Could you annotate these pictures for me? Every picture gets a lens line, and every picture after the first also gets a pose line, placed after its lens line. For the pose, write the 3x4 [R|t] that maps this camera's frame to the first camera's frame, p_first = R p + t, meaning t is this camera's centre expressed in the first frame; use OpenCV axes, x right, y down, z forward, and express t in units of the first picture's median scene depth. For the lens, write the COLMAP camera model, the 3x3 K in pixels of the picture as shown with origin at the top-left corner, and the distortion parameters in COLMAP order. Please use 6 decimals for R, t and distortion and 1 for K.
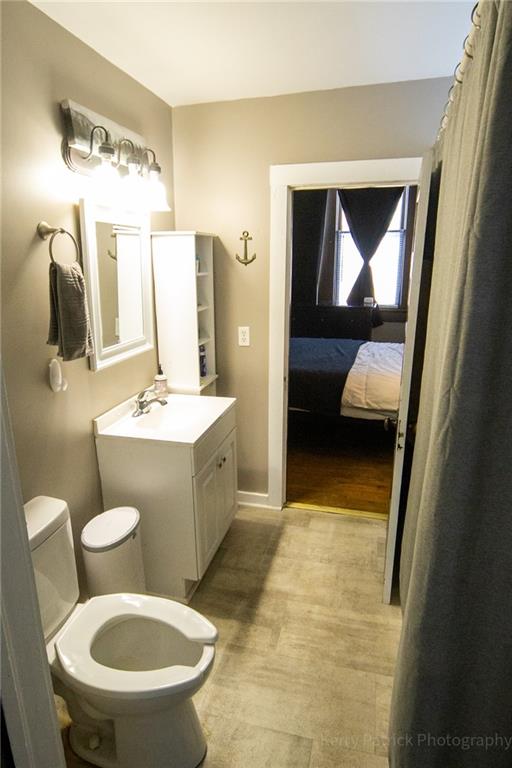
lens RADIAL K [[438.4, 0, 255.6], [0, 438.4, 380.7], [0, 0, 1]] dist [-0.007296, -0.002796]
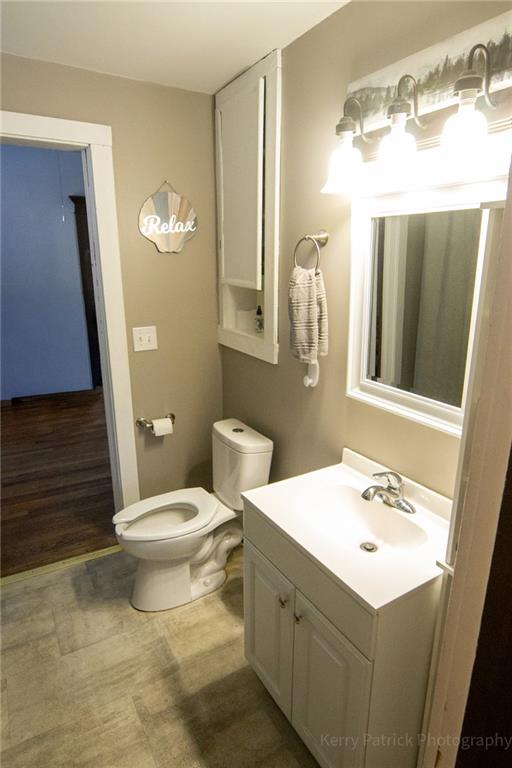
lens RADIAL K [[438.4, 0, 255.2], [0, 438.4, 384.5], [0, 0, 1]] dist [-0.007296, -0.002796]
pose [[-0.687859, 0.196953, -0.698613, 0.379073], [-0.193150, 0.878112, 0.437735, -0.406393], [0.699674, 0.436037, -0.565976, 1.427102]]
